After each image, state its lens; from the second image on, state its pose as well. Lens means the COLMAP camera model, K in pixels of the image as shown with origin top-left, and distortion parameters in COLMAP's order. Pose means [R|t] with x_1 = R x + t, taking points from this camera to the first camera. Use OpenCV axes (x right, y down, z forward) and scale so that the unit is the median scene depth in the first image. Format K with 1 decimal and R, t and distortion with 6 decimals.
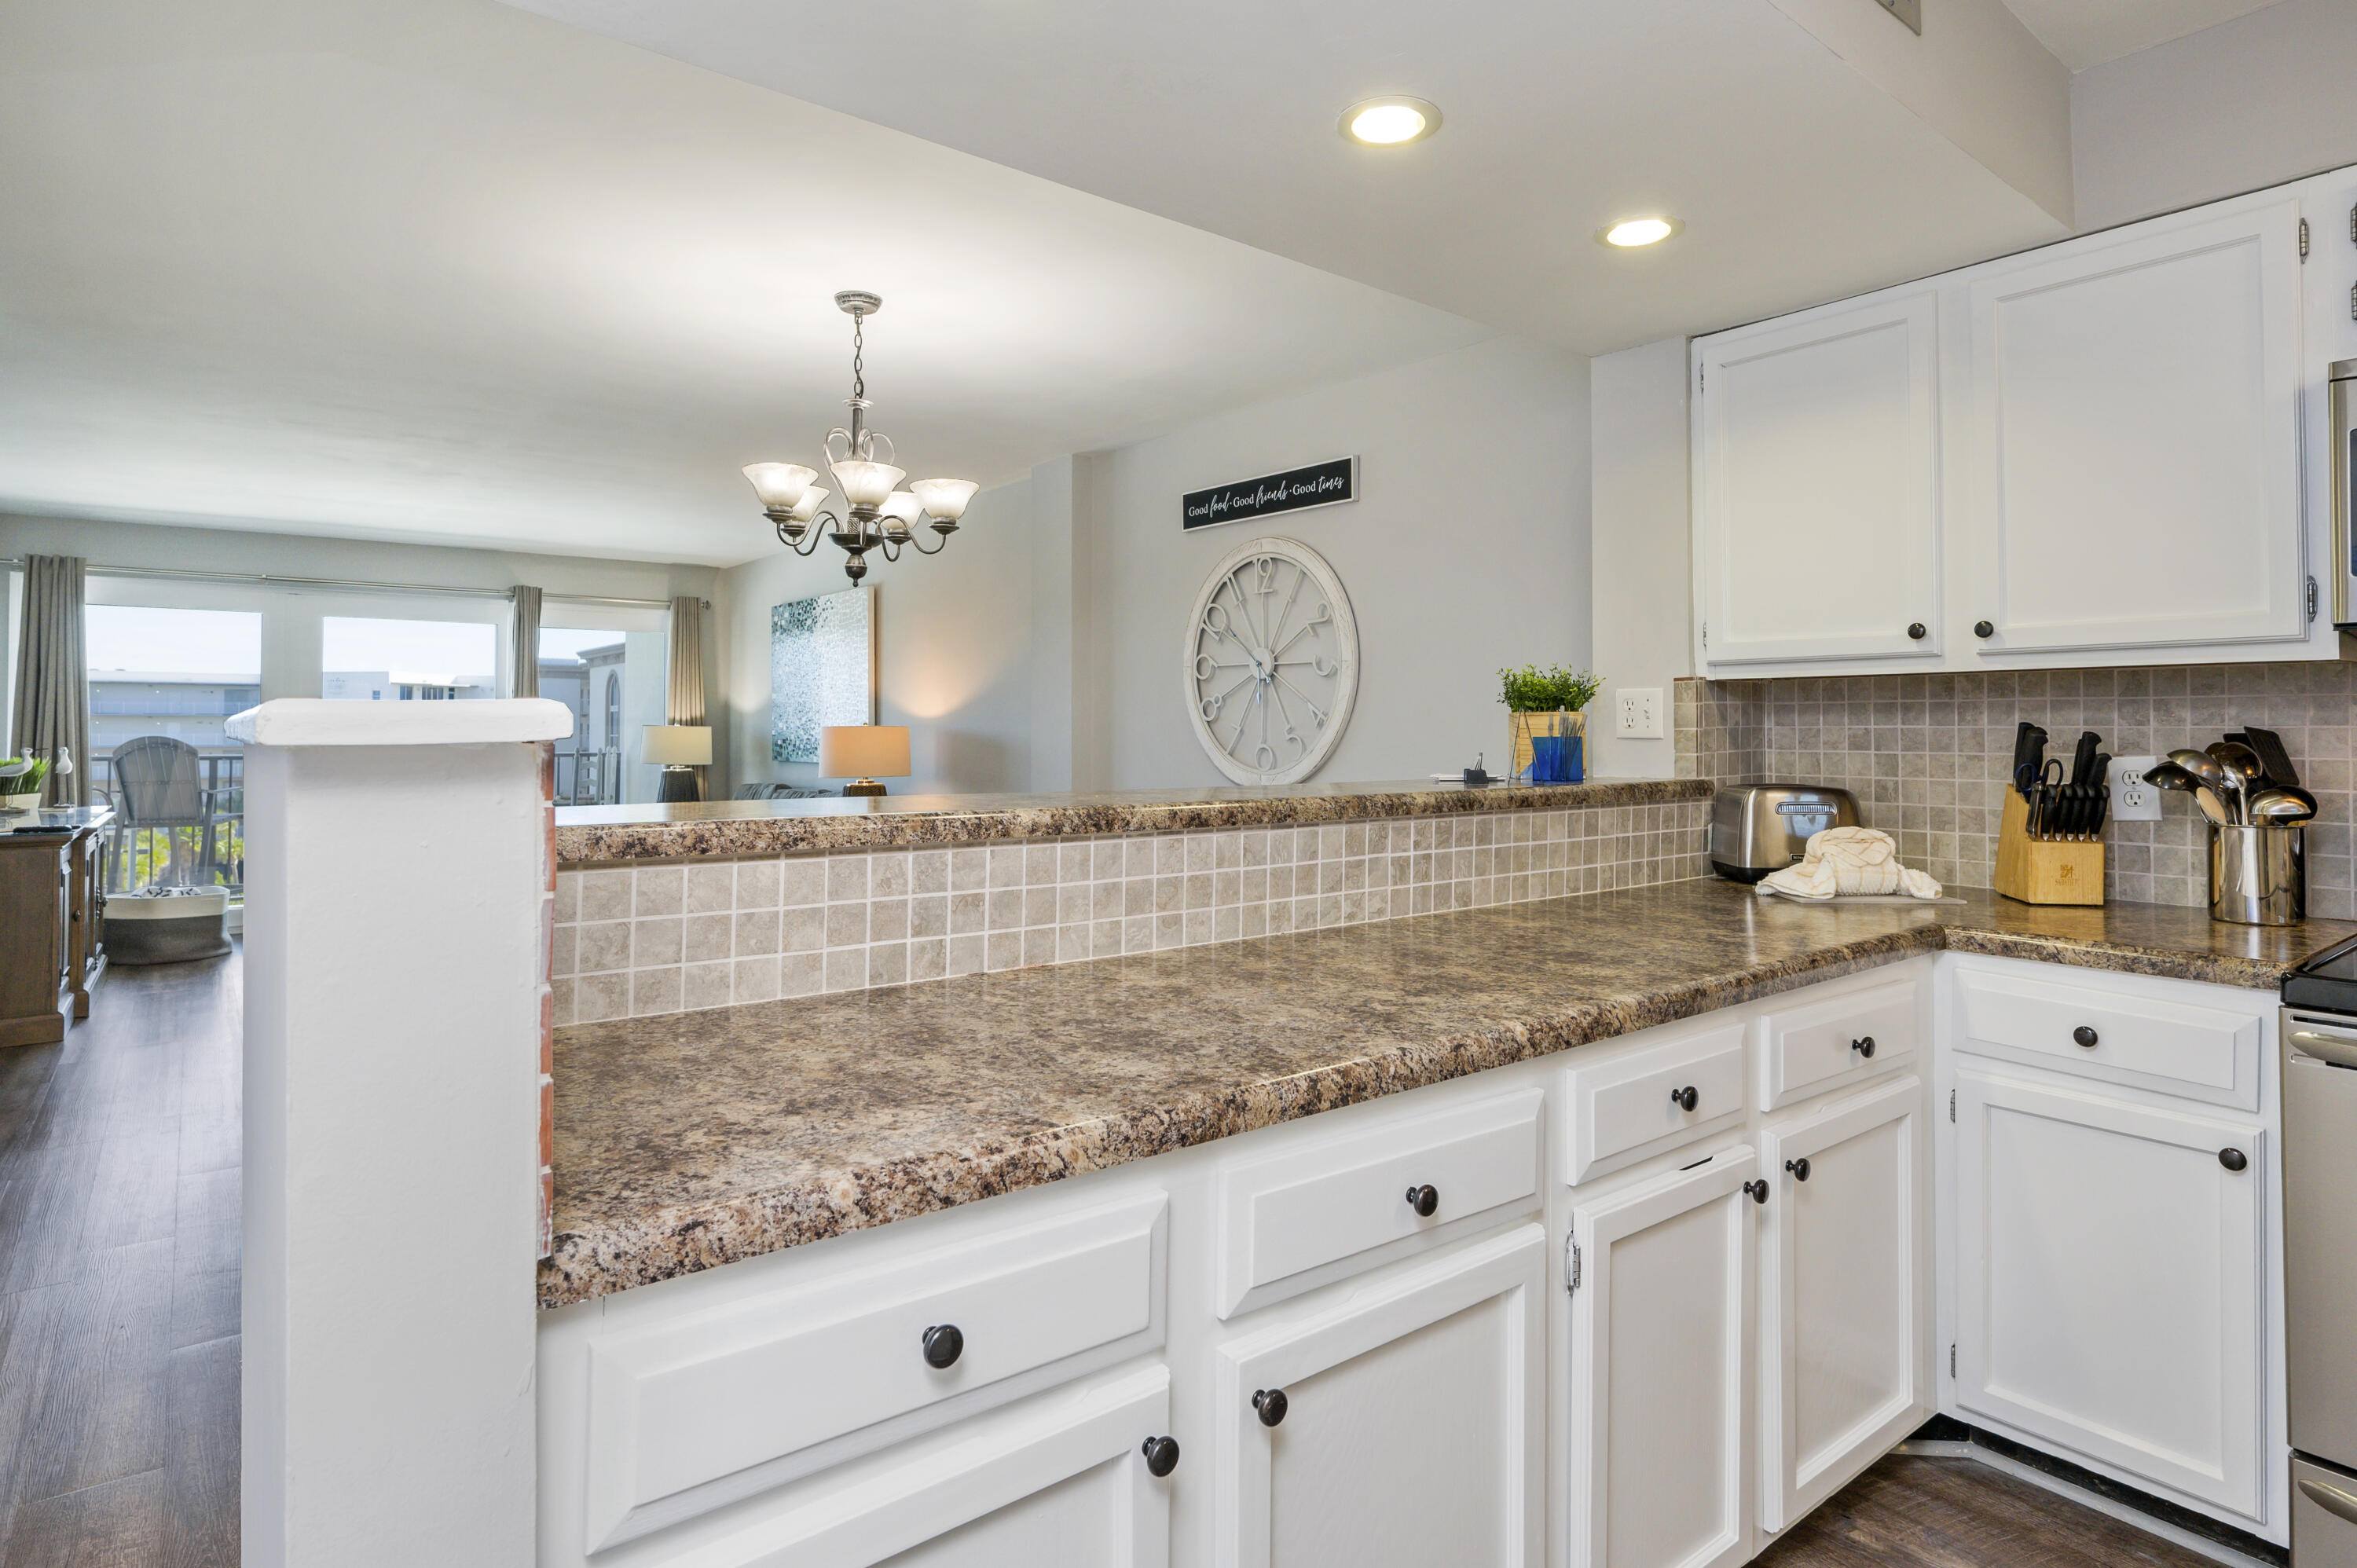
lens RADIAL K [[1268.0, 0, 1172.7], [0, 1268.0, 700.9], [0, 0, 1]] dist [0.002150, -0.000342]
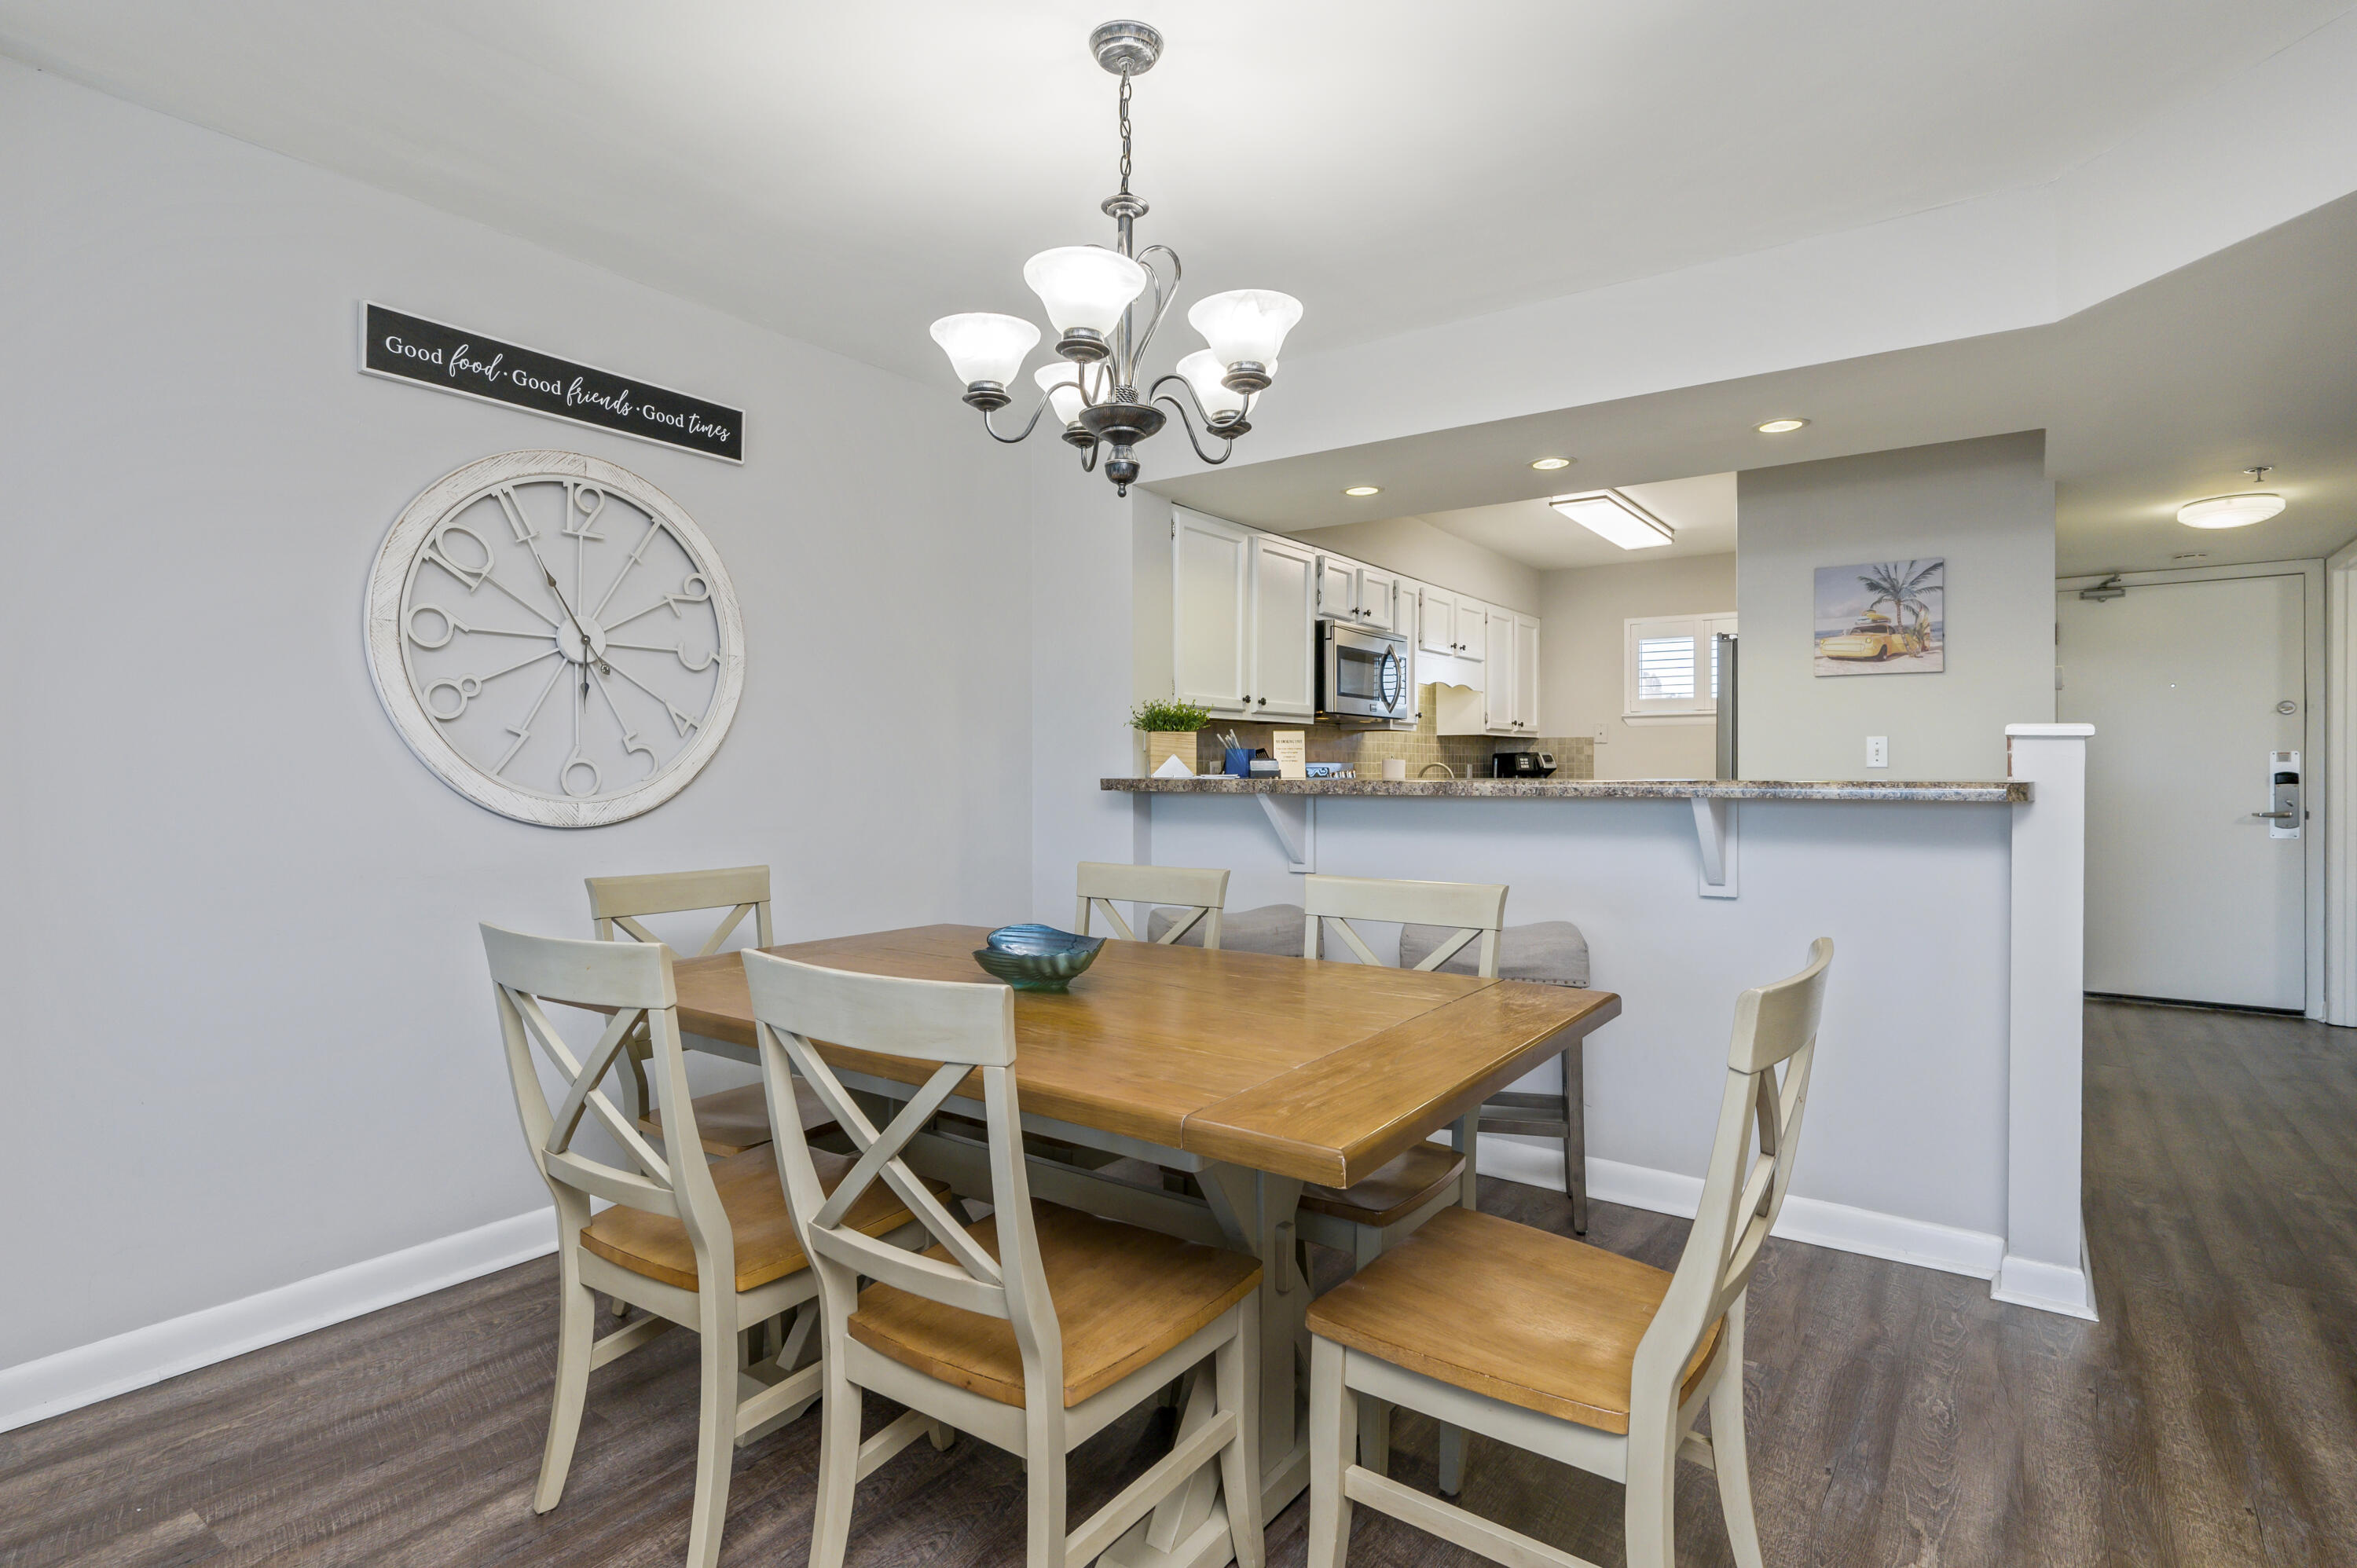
lens RADIAL K [[1168.5, 0, 1174.3], [0, 1168.5, 763.1], [0, 0, 1]] dist [-0.000566, -0.000051]
pose [[-0.282814, 0.001675, 0.959173, -0.418721], [-0.023134, 0.999696, -0.008567, 0.023768], [-0.958896, -0.024613, -0.282689, 0.584435]]
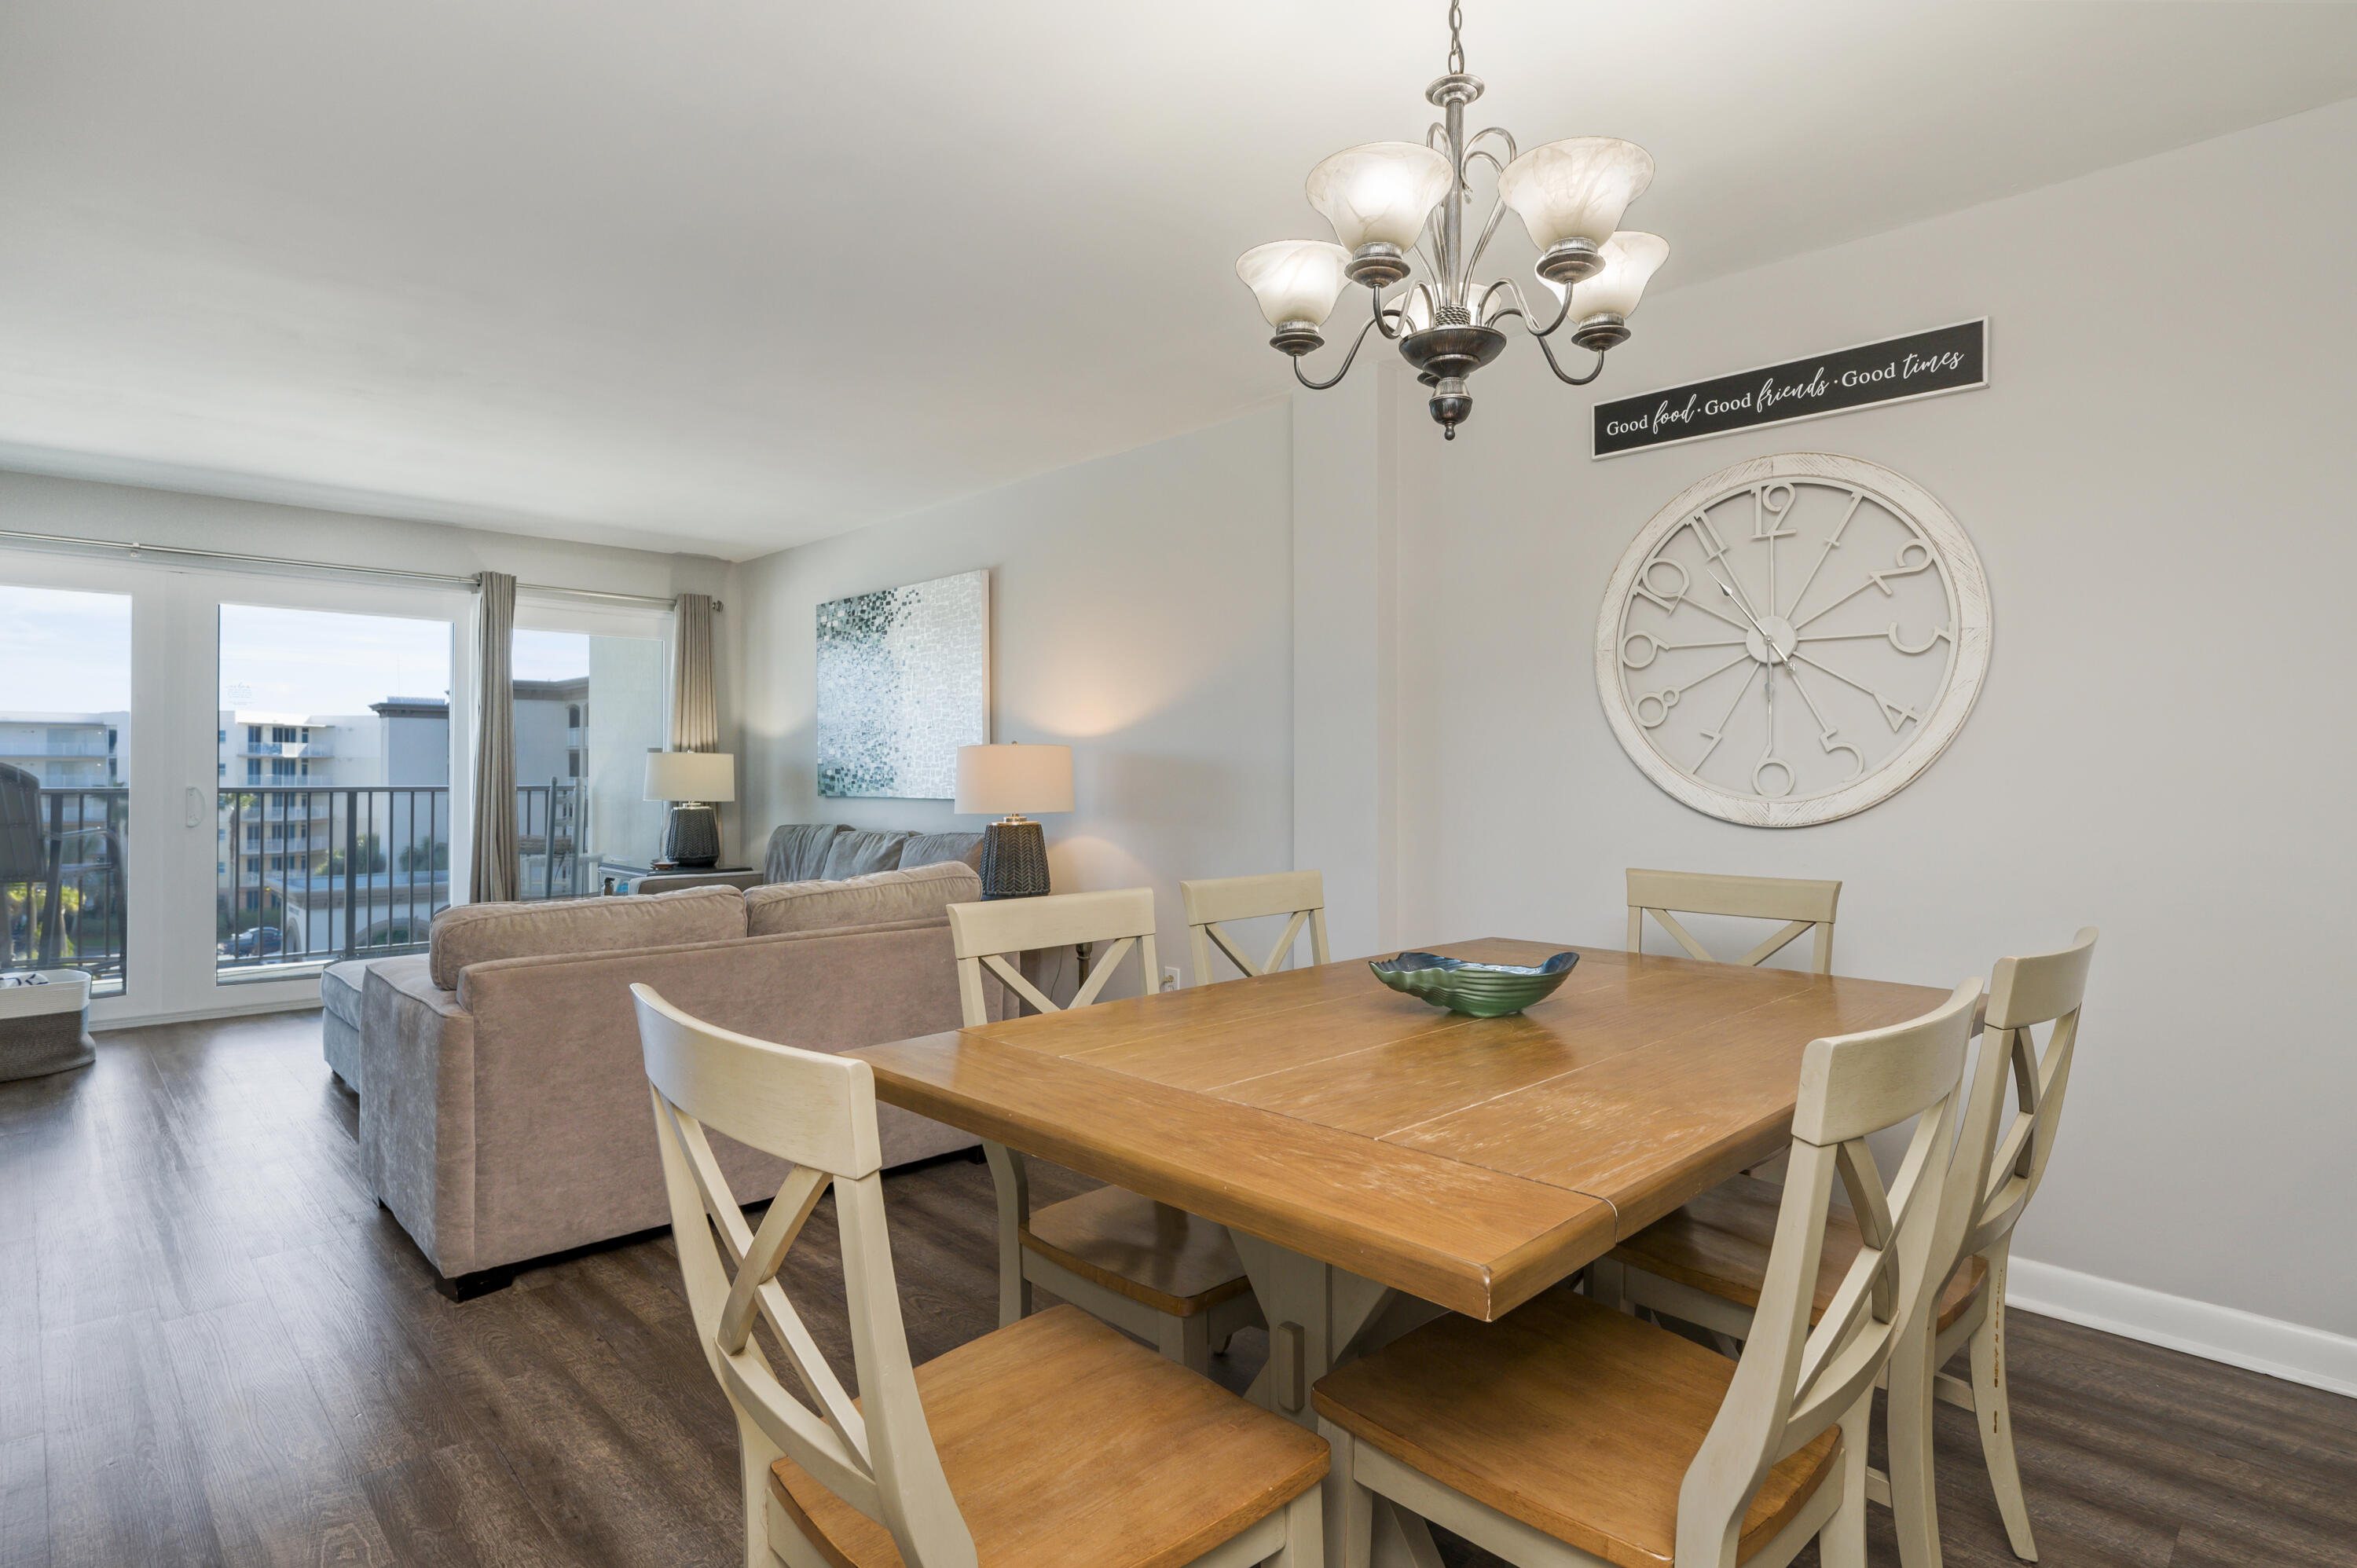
lens RADIAL K [[1202.5, 0, 1177.1], [0, 1202.5, 761.5], [0, 0, 1]] dist [-0.000092, 0.000578]
pose [[0.993501, 0.001182, 0.113819, -0.216384], [-0.002454, 0.999936, 0.011033, 0.020273], [-0.113798, -0.011240, 0.993440, 0.262926]]
